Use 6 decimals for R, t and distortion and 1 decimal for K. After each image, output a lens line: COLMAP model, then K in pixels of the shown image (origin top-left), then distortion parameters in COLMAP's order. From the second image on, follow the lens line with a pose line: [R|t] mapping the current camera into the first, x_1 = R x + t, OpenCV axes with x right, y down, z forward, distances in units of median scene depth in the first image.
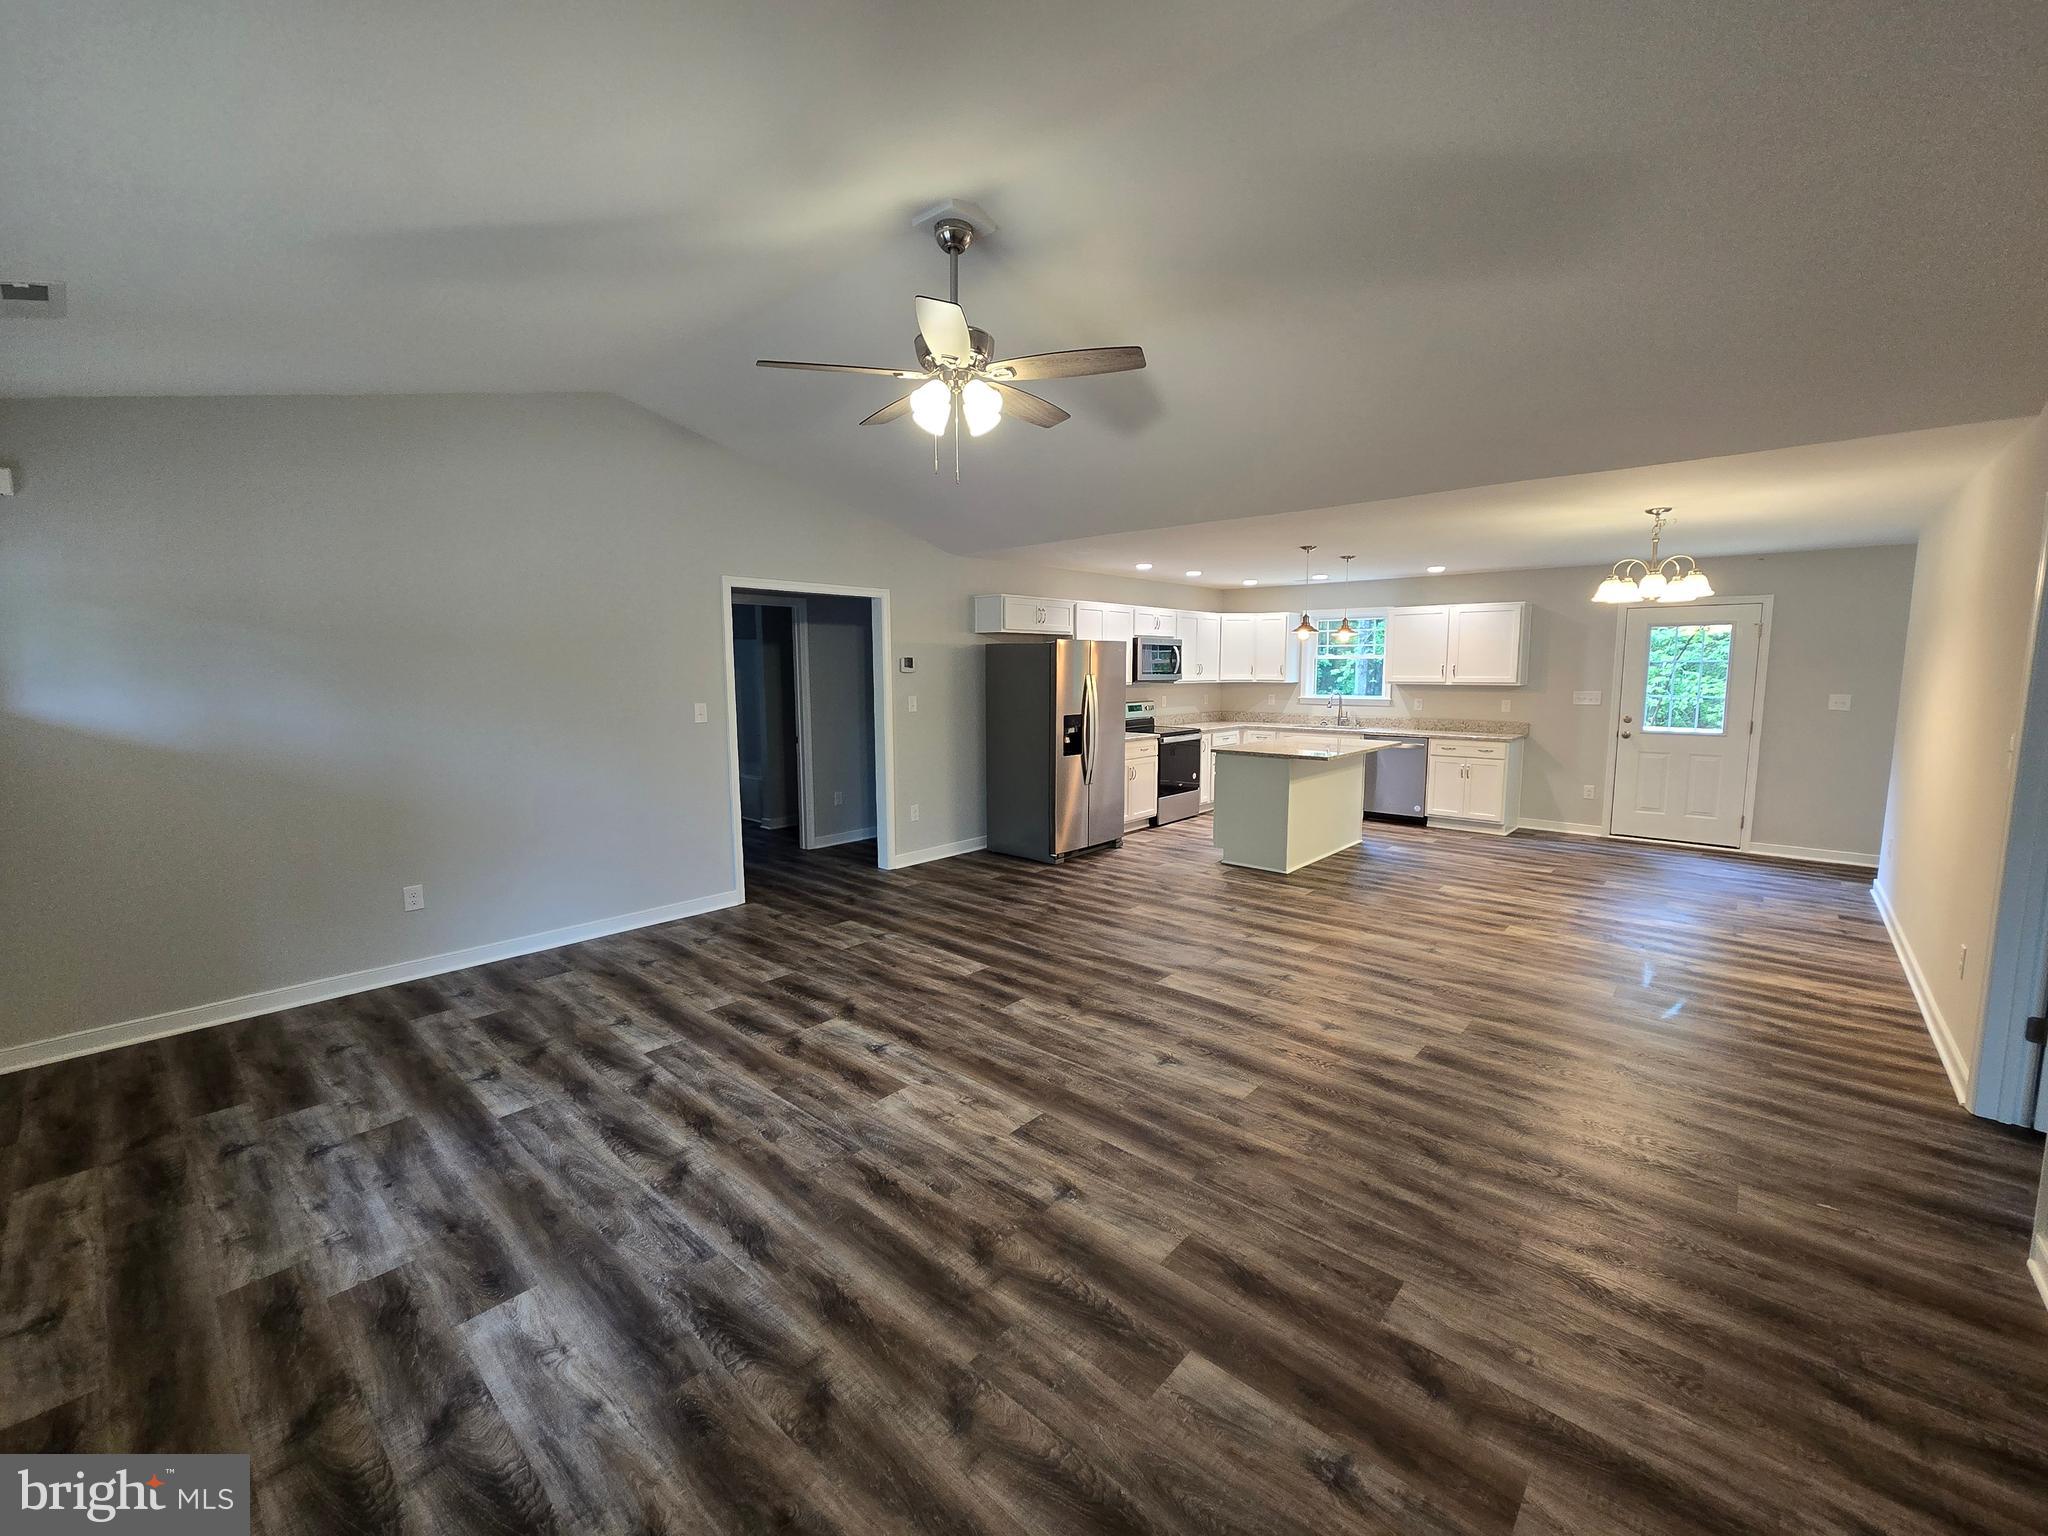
lens RADIAL K [[836.4, 0, 1038.1], [0, 836.4, 762.5], [0, 0, 1]] dist [-0.000546, 0.000831]
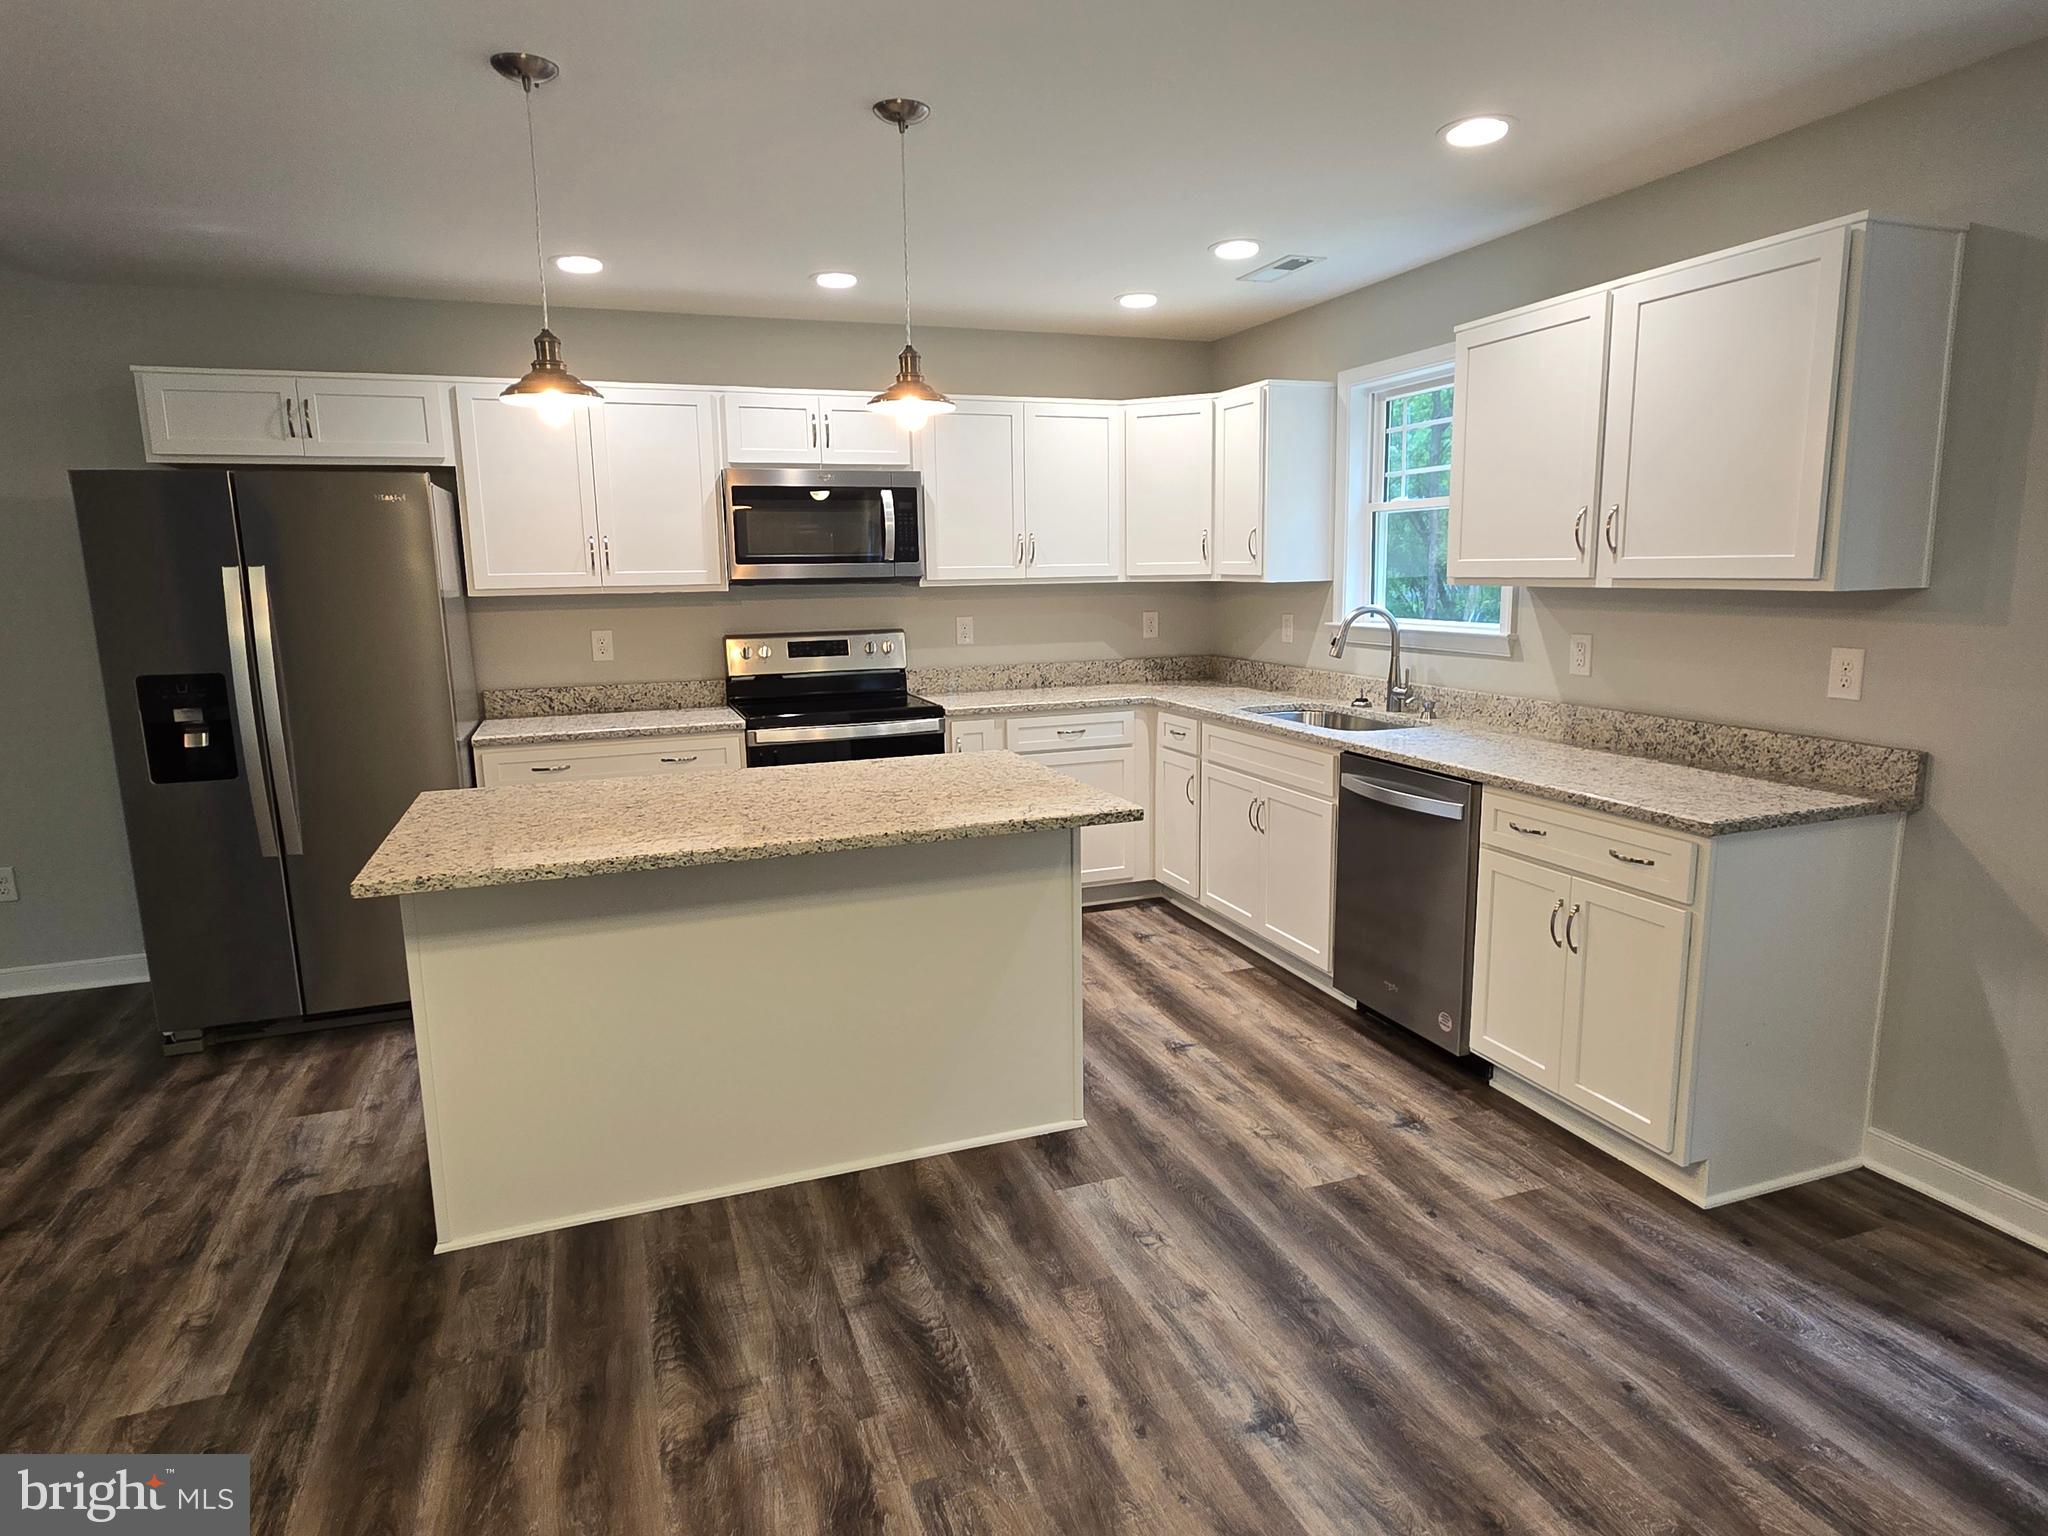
lens RADIAL K [[1174.8, 0, 1038.2], [0, 1174.8, 766.8], [0, 0, 1]] dist [-0.002967, 0.001206]
pose [[0.883160, 0.067467, -0.464194, 0.967383], [-0.039505, 0.996785, 0.069714, -0.104002], [0.467405, -0.043230, 0.882986, 1.101907]]
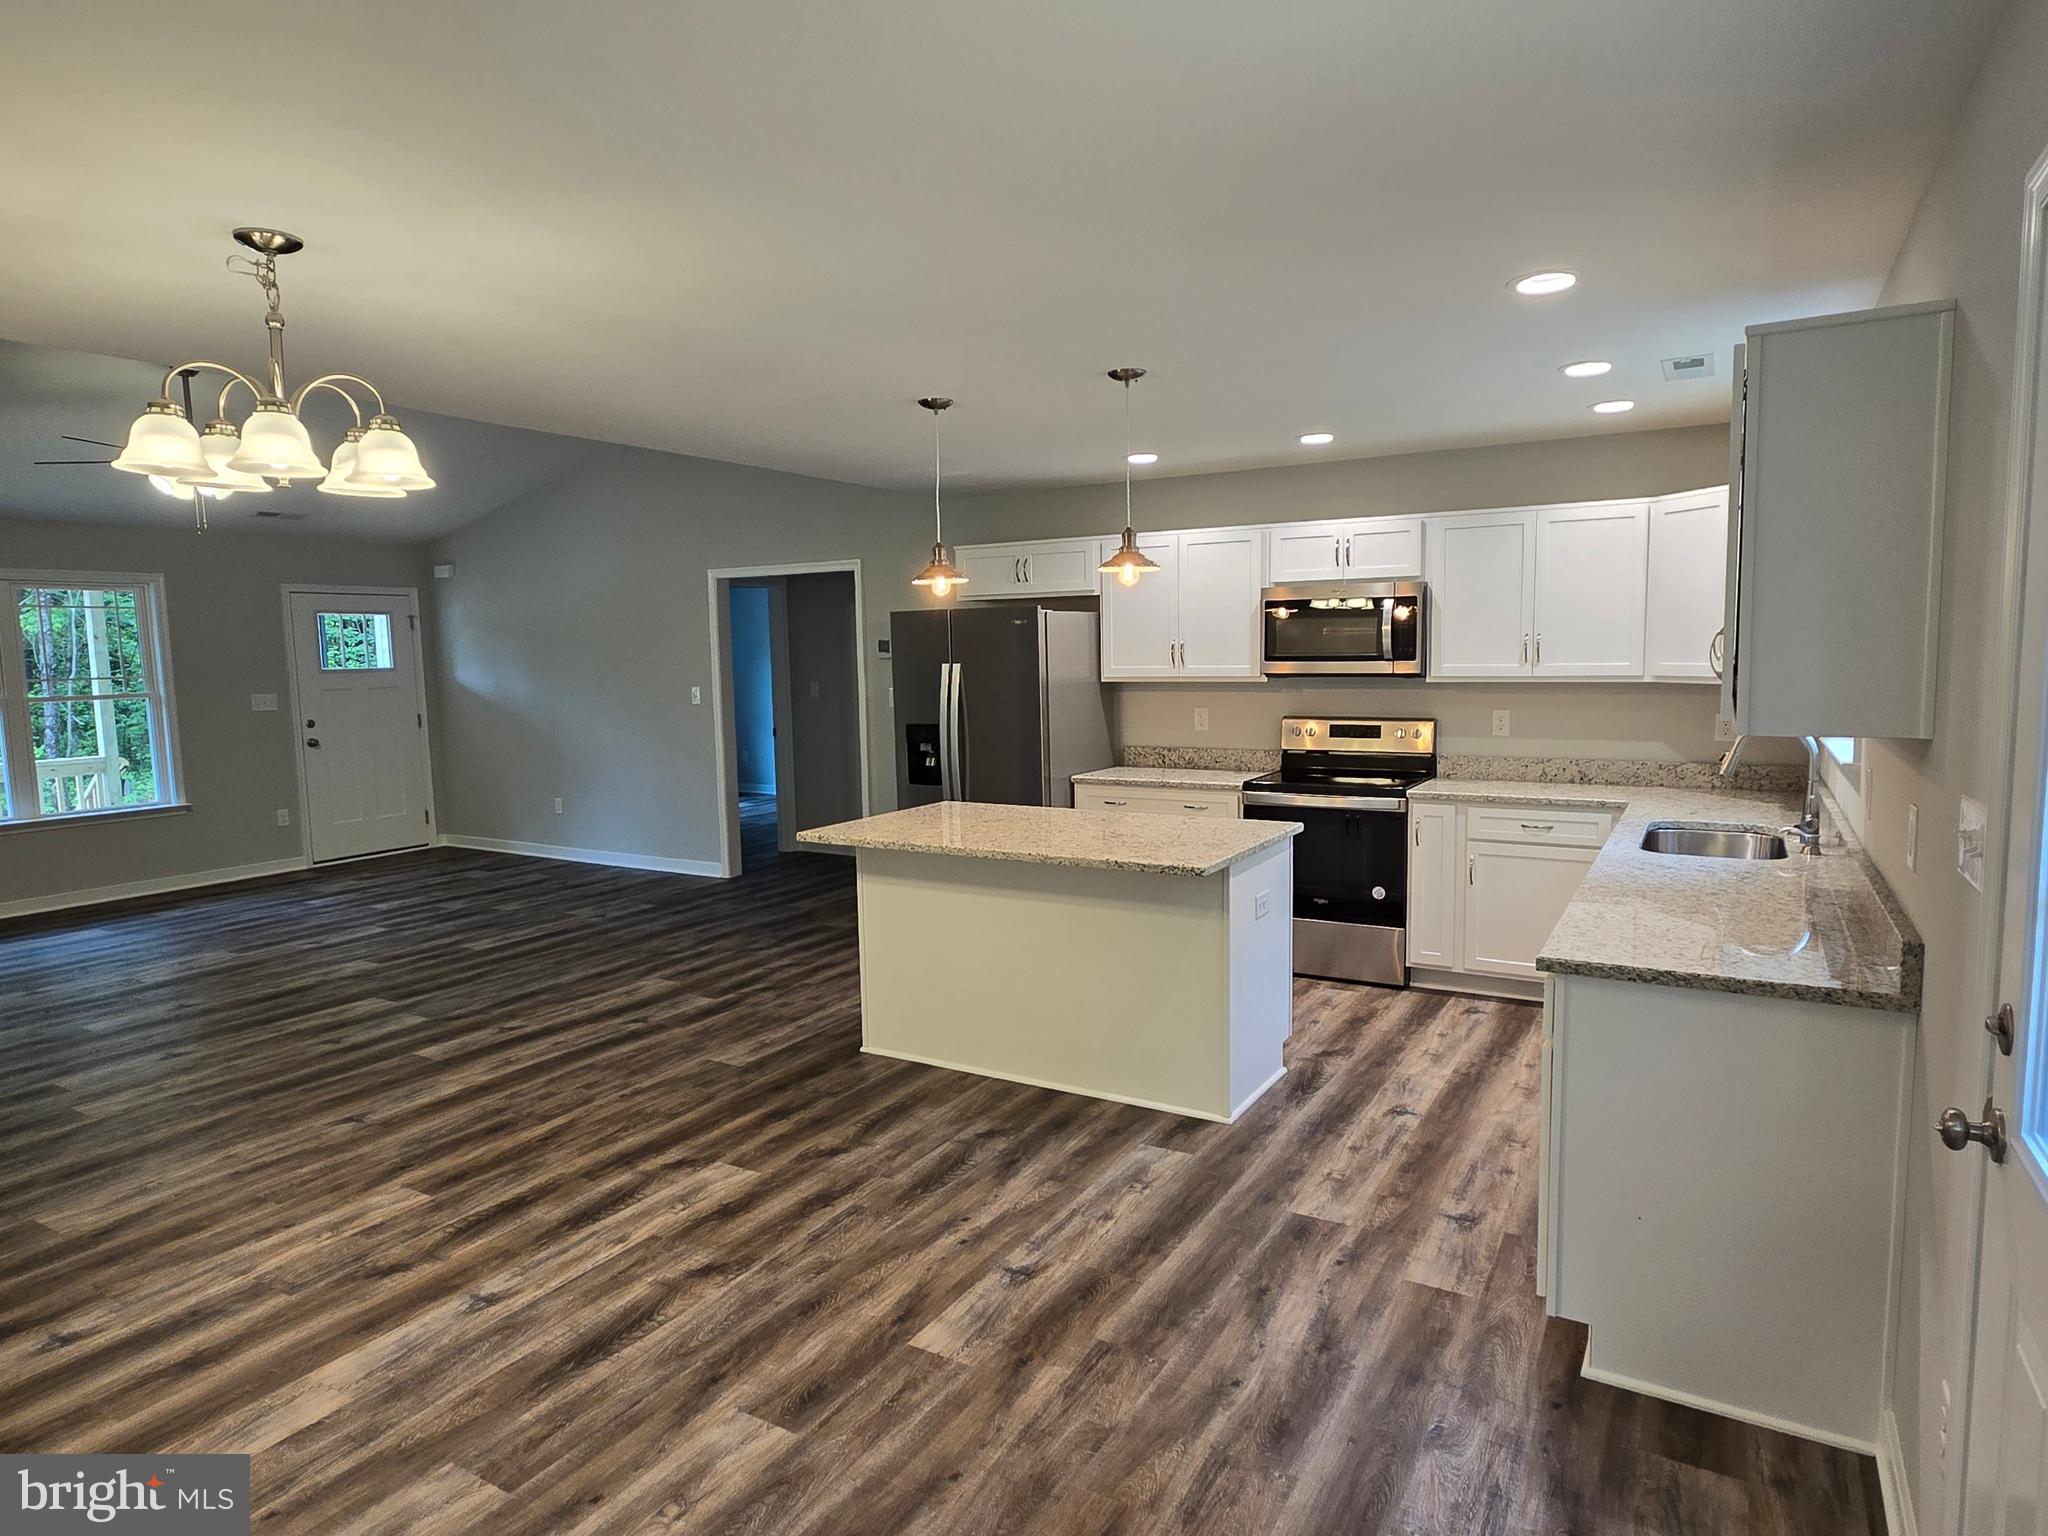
lens RADIAL K [[1174.8, 0, 1038.2], [0, 1174.8, 766.8], [0, 0, 1]] dist [-0.002967, 0.001206]
pose [[0.192090, 0.097393, -0.976533, 1.494409], [-0.095287, 0.992213, 0.080213, -0.164174], [0.976740, 0.077642, 0.199874, 1.398252]]
